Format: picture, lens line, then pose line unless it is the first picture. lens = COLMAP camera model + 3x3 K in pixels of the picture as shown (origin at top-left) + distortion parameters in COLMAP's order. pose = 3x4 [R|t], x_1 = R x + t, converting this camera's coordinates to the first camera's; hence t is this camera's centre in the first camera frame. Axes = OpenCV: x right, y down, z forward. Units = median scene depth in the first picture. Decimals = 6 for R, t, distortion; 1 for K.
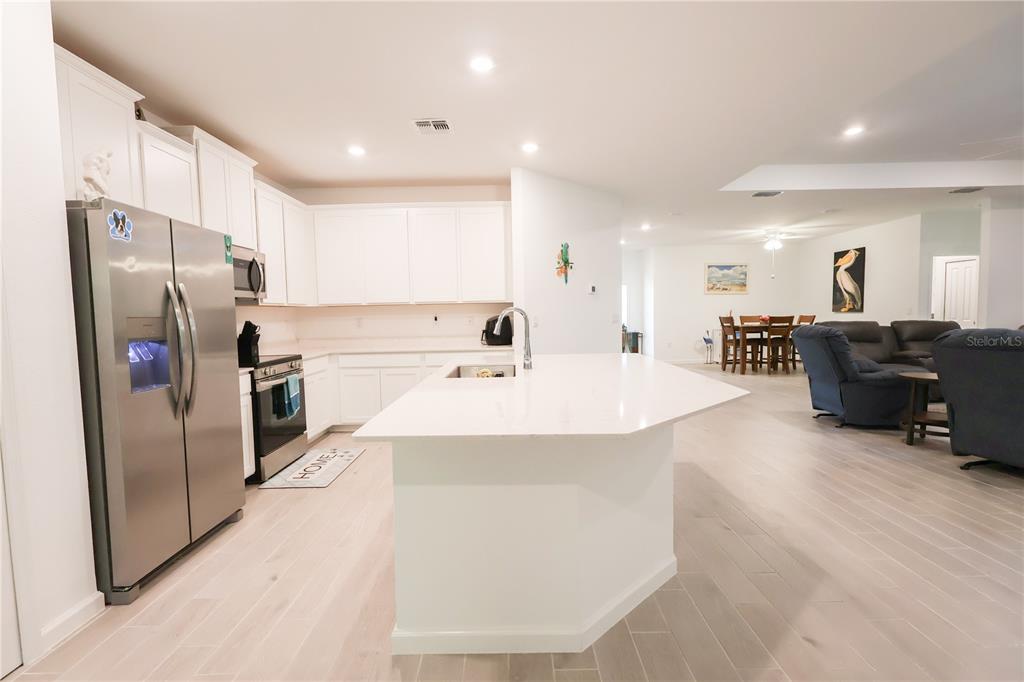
lens RADIAL K [[478.3, 0, 507.9], [0, 478.3, 342.3], [0, 0, 1]] dist [-0.001221, 0.001693]
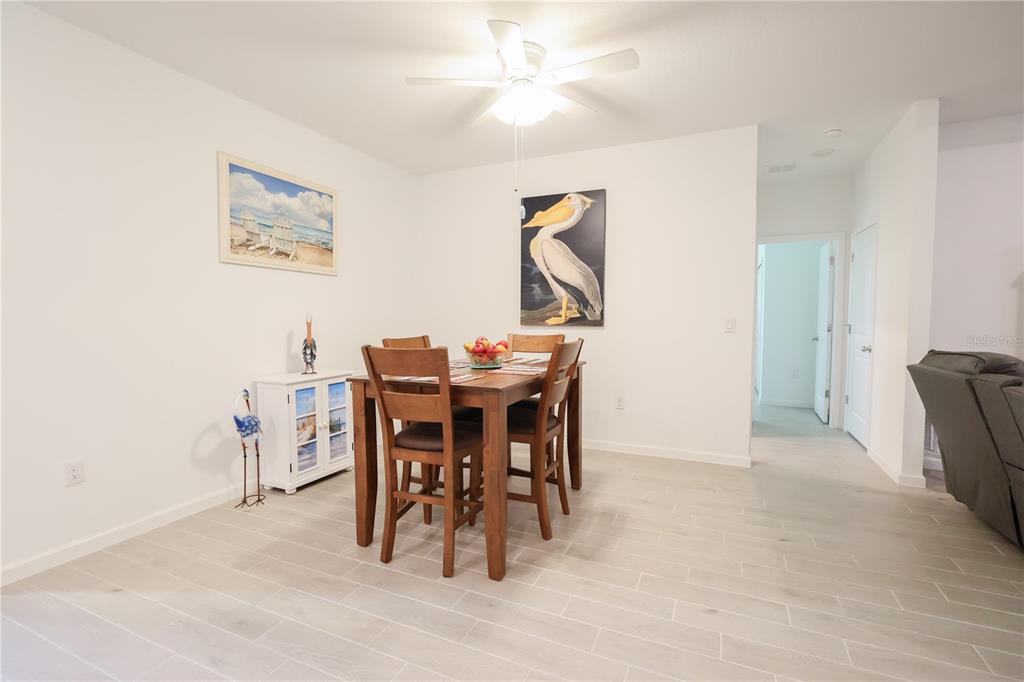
lens RADIAL K [[478.3, 0, 515.2], [0, 478.3, 340.7], [0, 0, 1]] dist [-0.001221, 0.001693]
pose [[0.415546, -0.029273, 0.909101, 0.243828], [0.050179, 0.998698, 0.009222, -0.051685], [-0.908187, 0.041786, 0.416473, 0.789936]]
